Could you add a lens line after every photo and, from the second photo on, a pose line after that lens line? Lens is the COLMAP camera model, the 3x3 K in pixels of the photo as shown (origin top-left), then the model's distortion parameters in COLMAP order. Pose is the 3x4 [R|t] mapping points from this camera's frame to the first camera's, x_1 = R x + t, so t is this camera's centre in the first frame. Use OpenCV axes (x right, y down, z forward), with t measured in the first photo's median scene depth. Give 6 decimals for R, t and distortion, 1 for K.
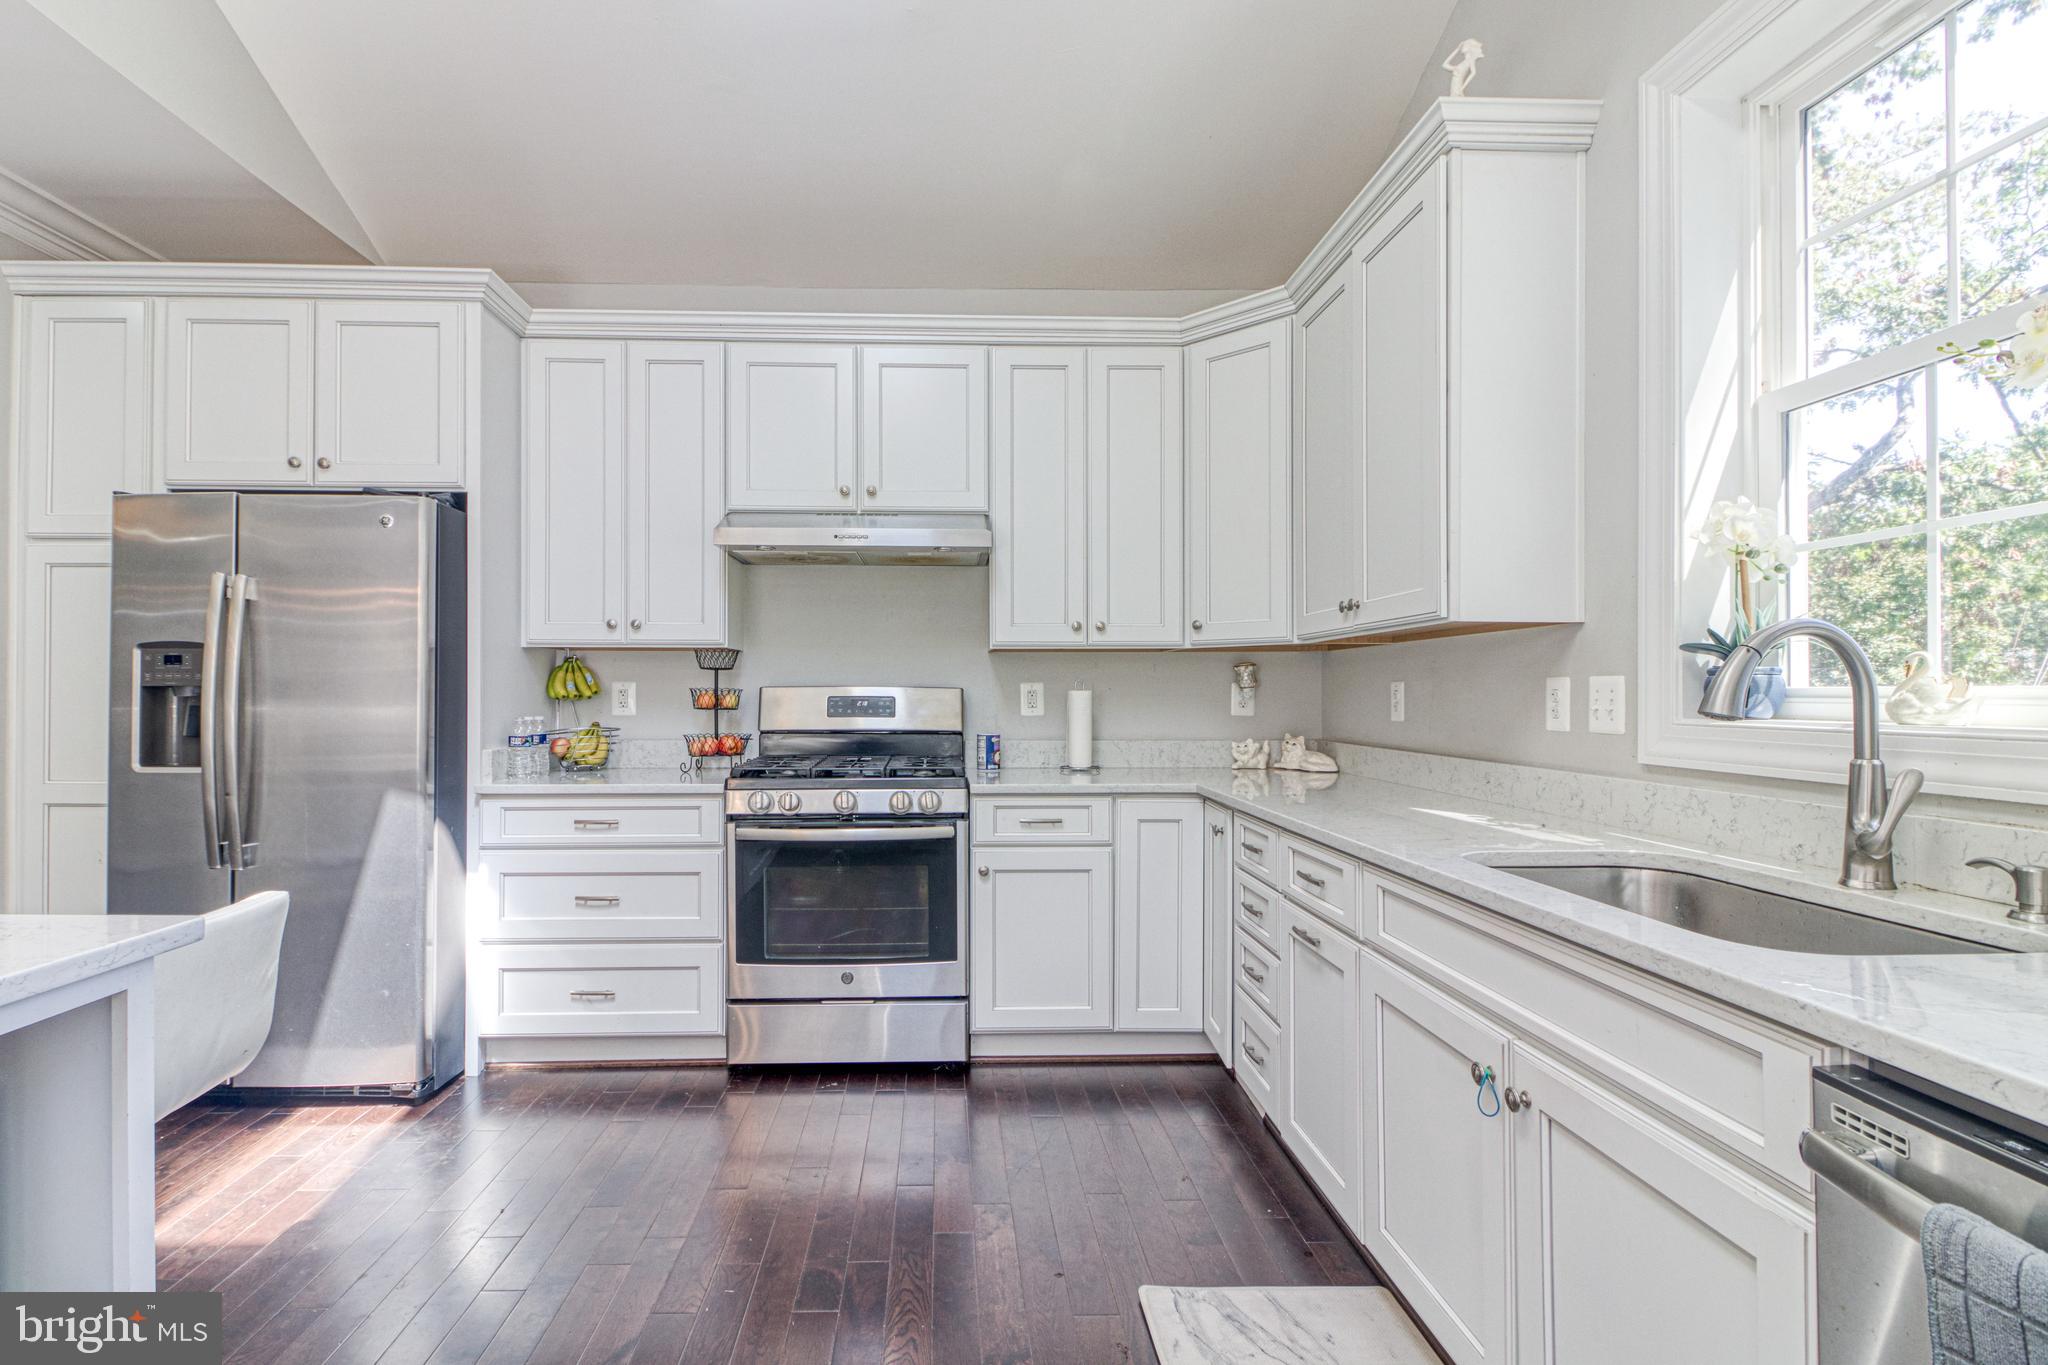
lens RADIAL K [[959.5, 0, 1018.4], [0, 959.5, 686.3], [0, 0, 1]] dist [0.010043, -0.008860]
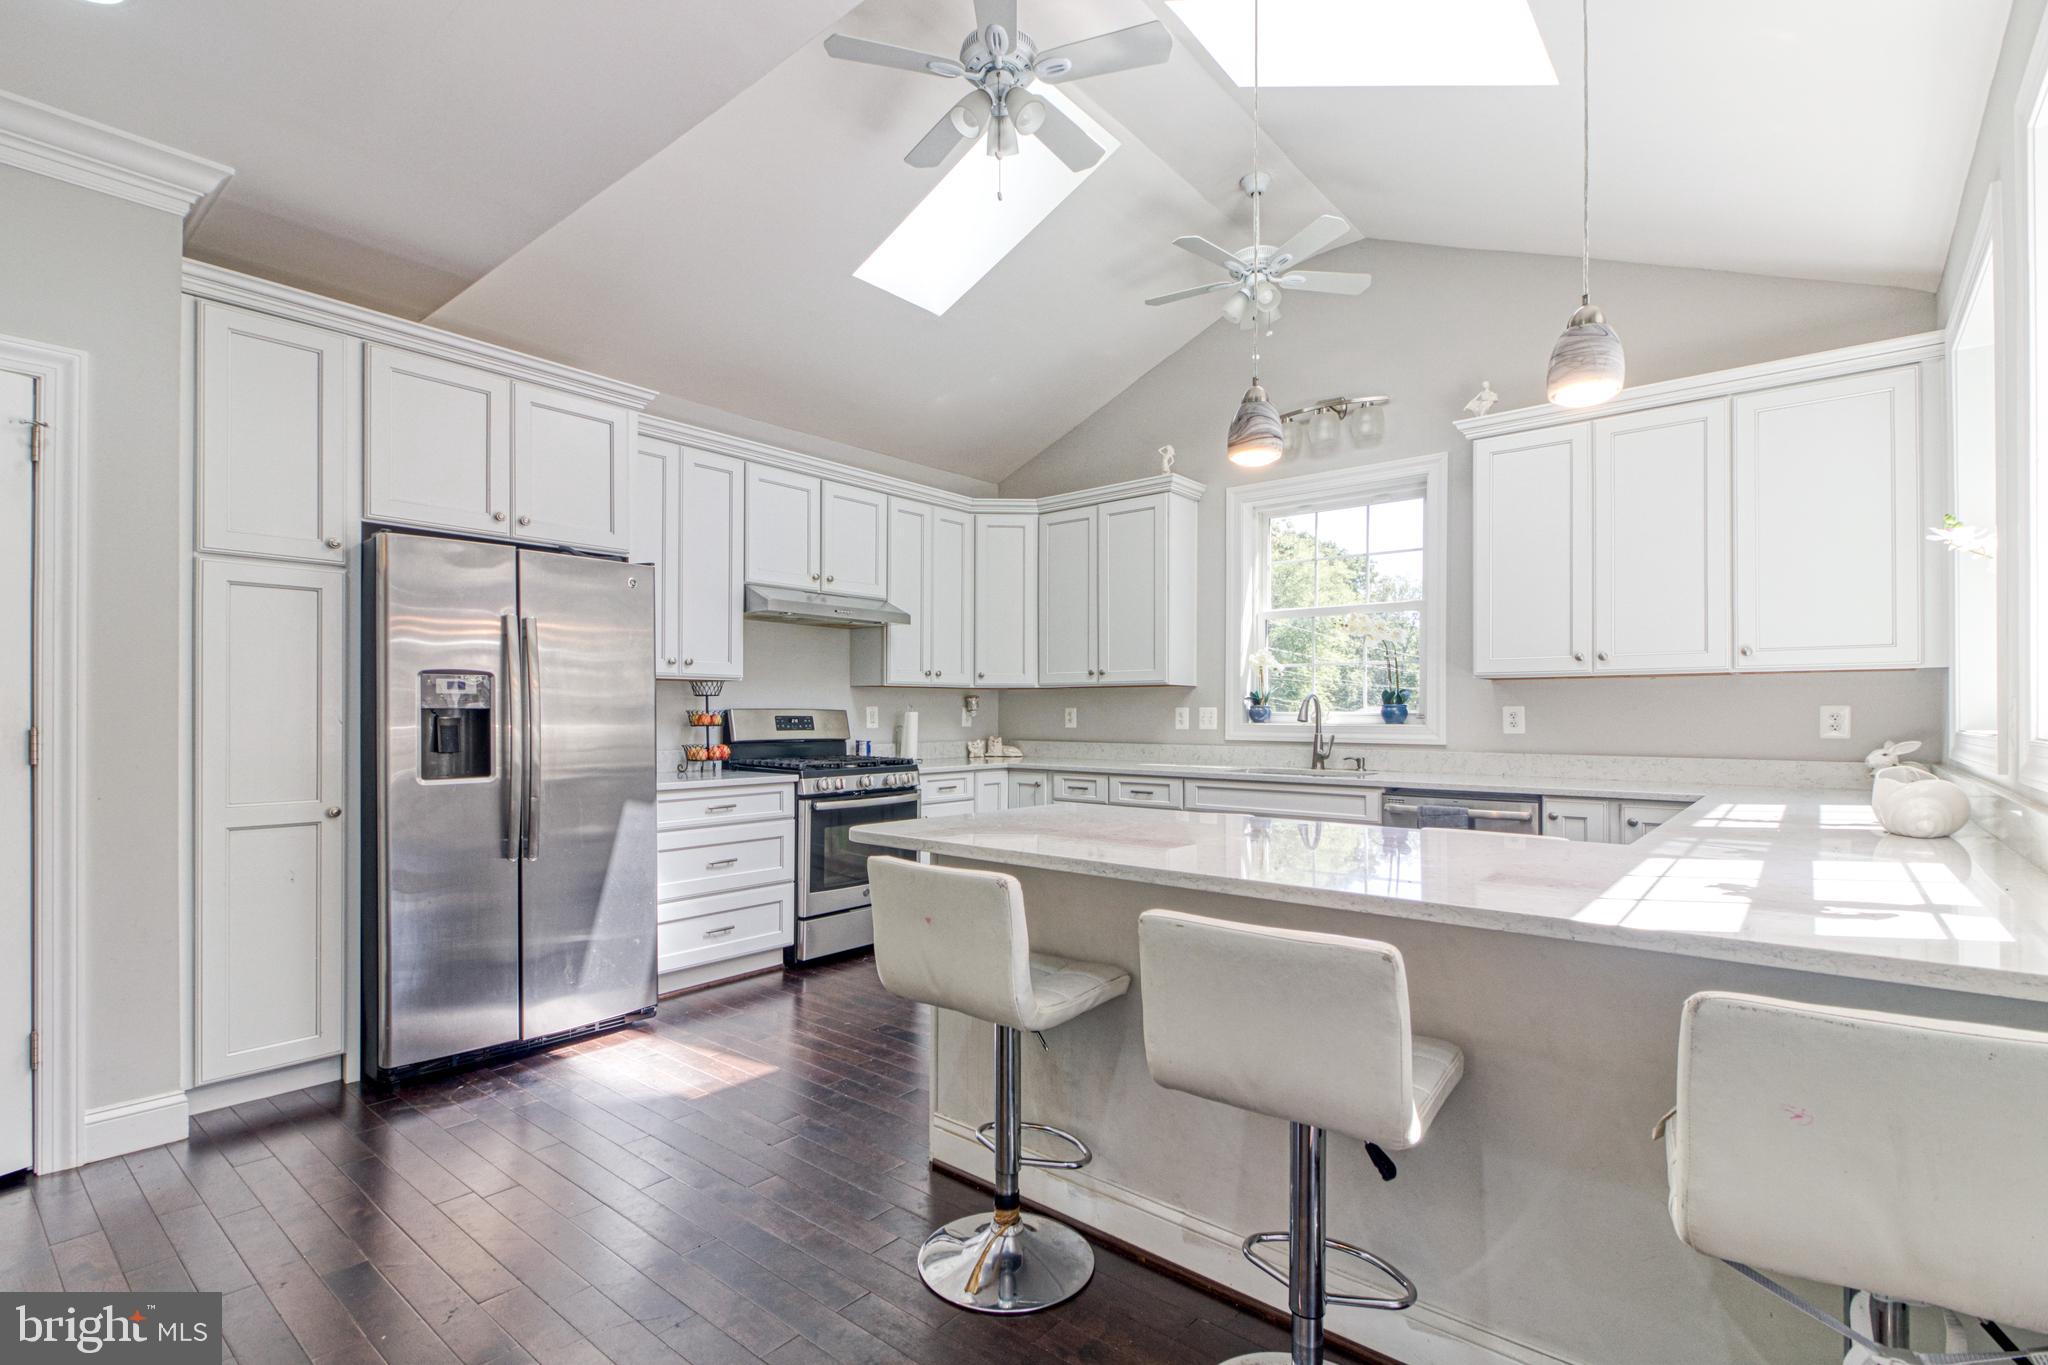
lens RADIAL K [[959.5, 0, 1035.1], [0, 959.5, 708.7], [0, 0, 1]] dist [0.010043, -0.008860]
pose [[0.653309, 0.003260, 0.757085, -1.186366], [-0.007518, 0.999969, 0.002181, -0.006917], [-0.757054, -0.007116, 0.653313, -0.248969]]
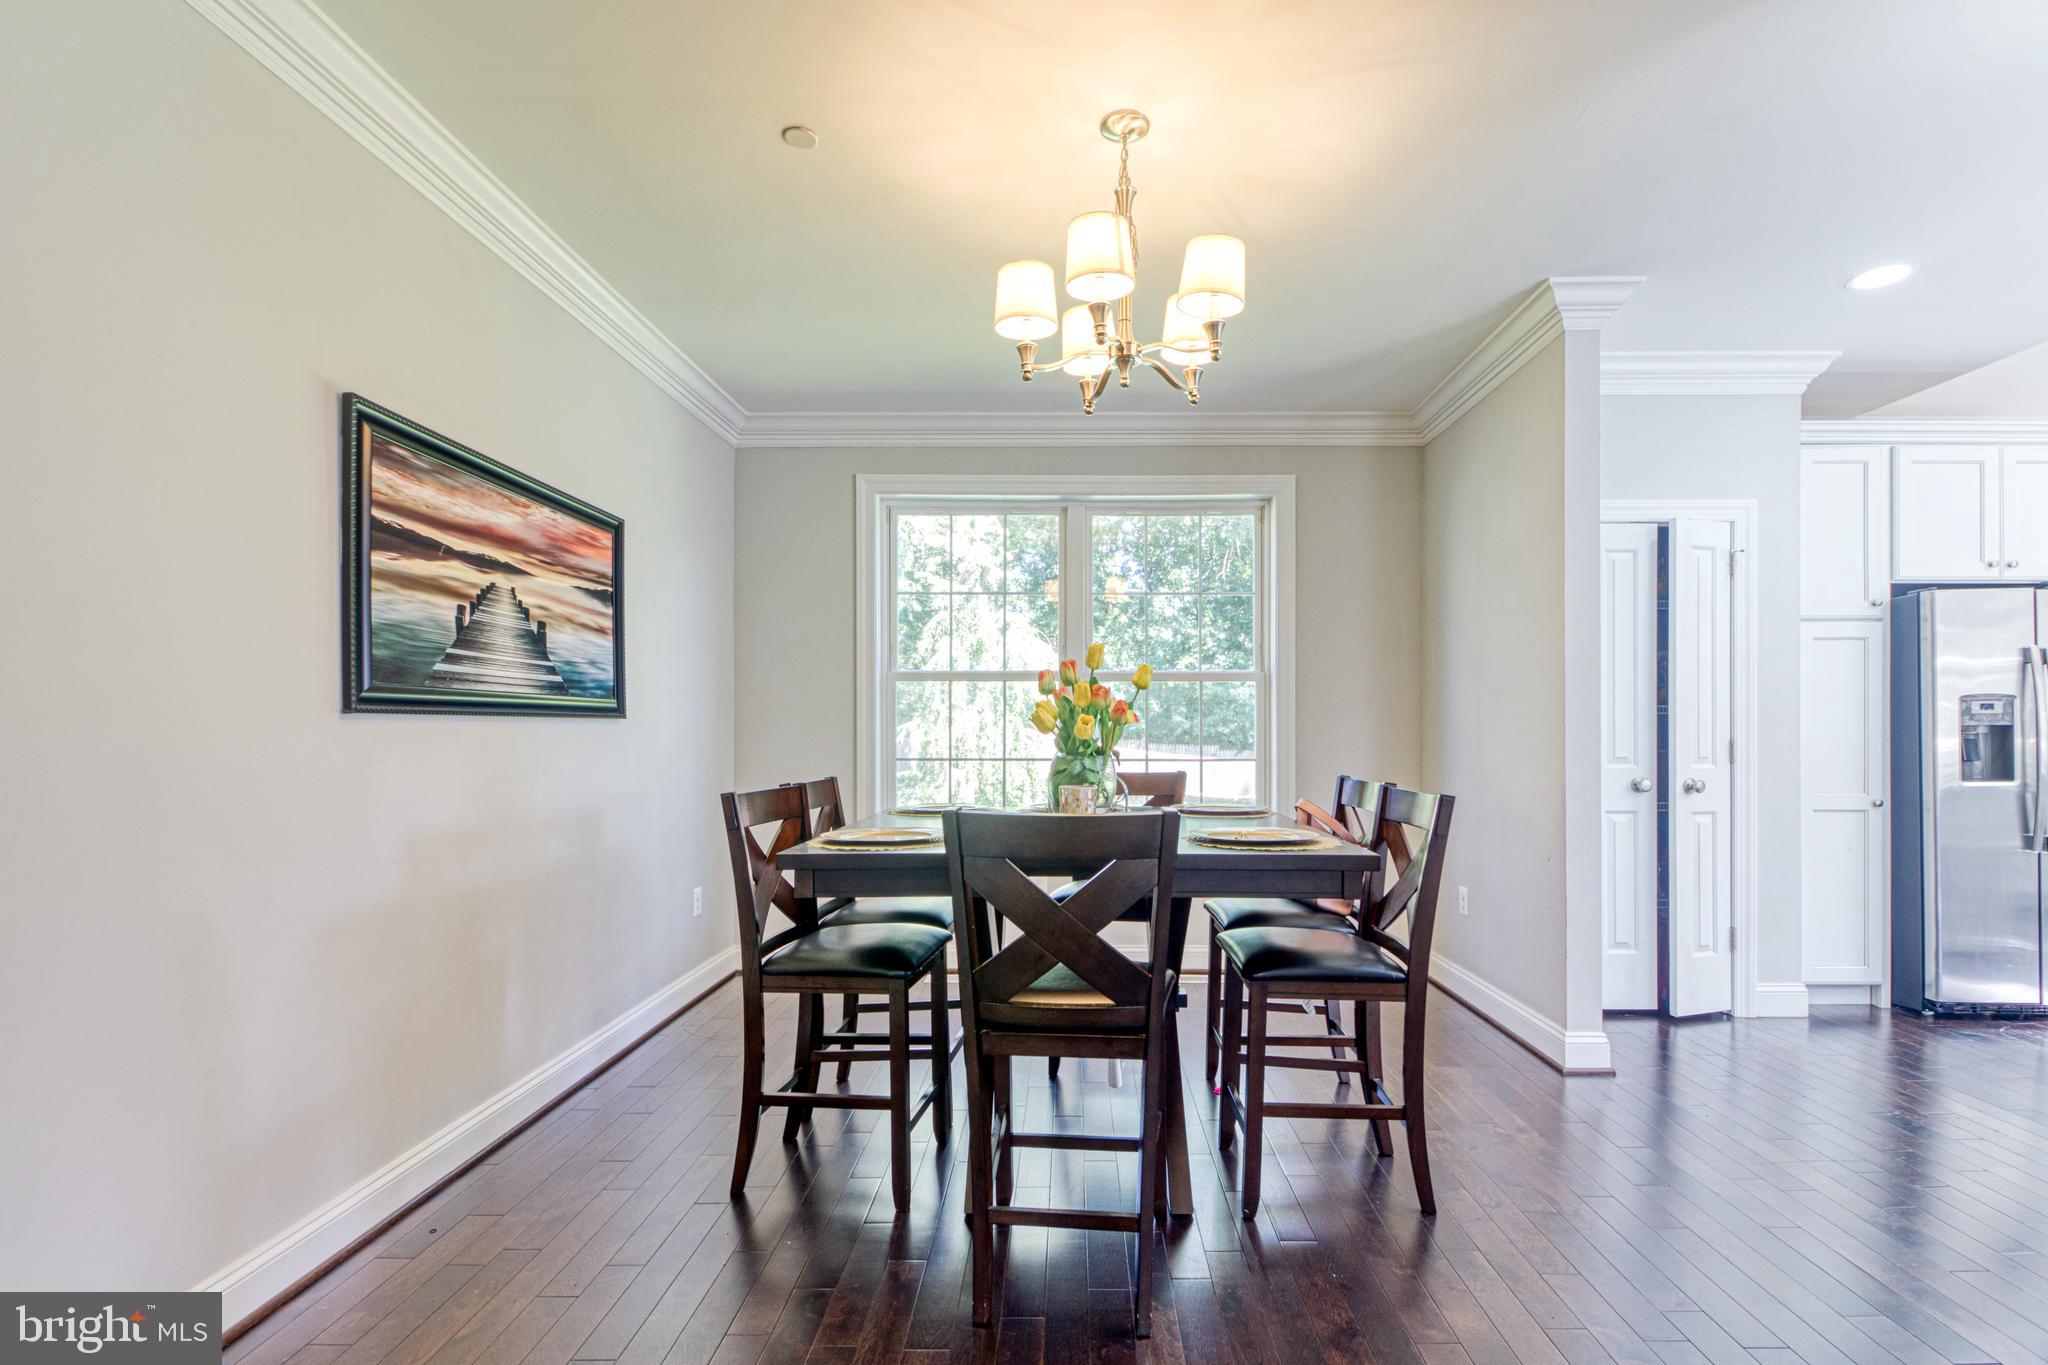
lens RADIAL K [[959.5, 0, 1069.7], [0, 959.5, 730.4], [0, 0, 1]] dist [0.010043, -0.008860]
pose [[0.999560, -0.005217, -0.029212, -2.004870], [0.005666, 0.999867, 0.015301, -0.020230], [0.029128, -0.015460, 0.999456, -0.420195]]
